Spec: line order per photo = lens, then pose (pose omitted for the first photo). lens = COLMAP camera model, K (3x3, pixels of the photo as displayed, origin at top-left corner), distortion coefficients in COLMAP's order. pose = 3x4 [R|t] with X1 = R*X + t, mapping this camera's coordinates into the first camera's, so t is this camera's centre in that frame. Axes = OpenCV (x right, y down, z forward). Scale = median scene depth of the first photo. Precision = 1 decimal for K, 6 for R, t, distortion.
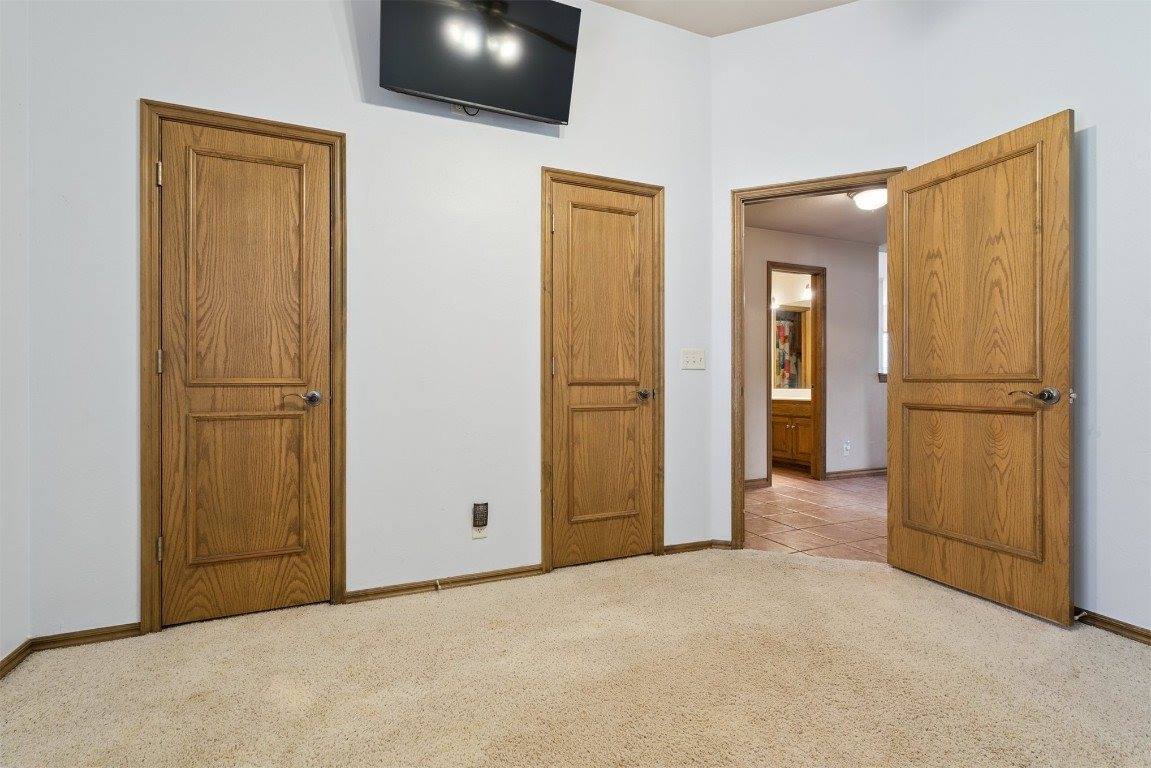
lens RADIAL K [[521.3, 0, 578.3], [0, 521.3, 380.2], [0, 0, 1]] dist [0.001905, 0.002921]
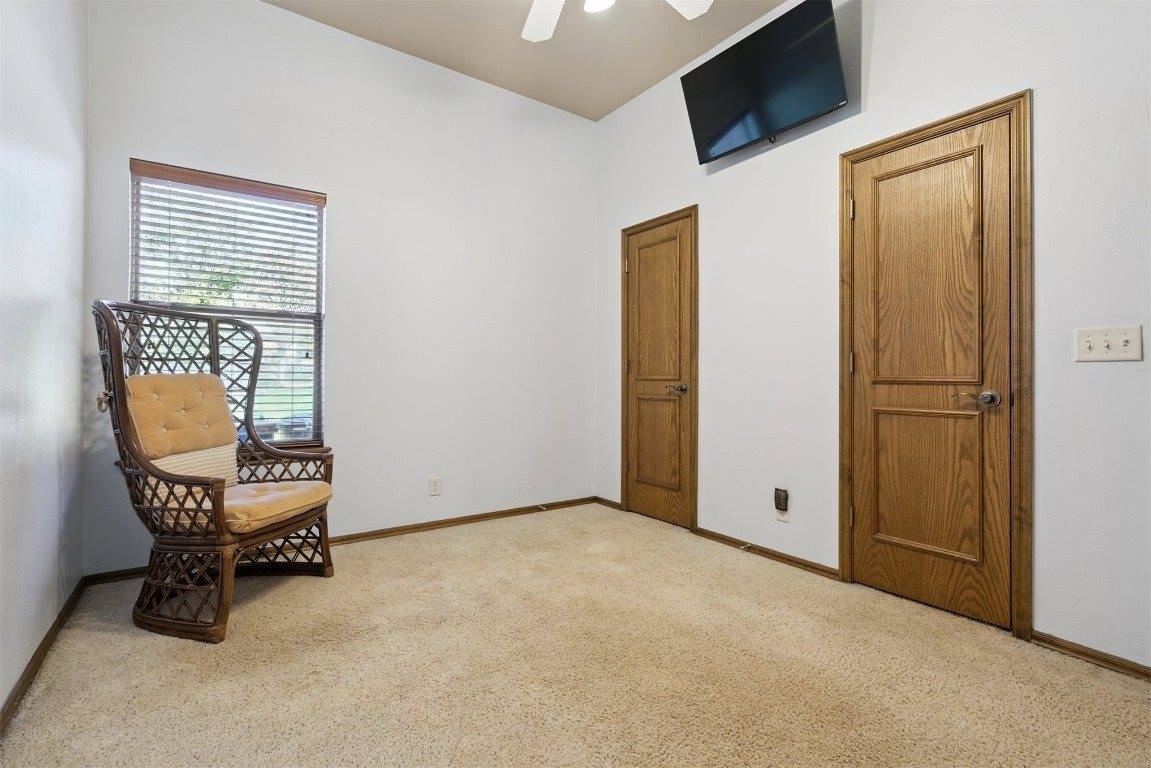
lens RADIAL K [[521.3, 0, 578.2], [0, 521.3, 375.9], [0, 0, 1]] dist [0.001905, 0.002921]
pose [[0.229367, 0.000759, -0.973340, 0.740673], [-0.004939, 0.999988, -0.000384, -0.000869], [0.973328, 0.004895, 0.229367, 0.309684]]
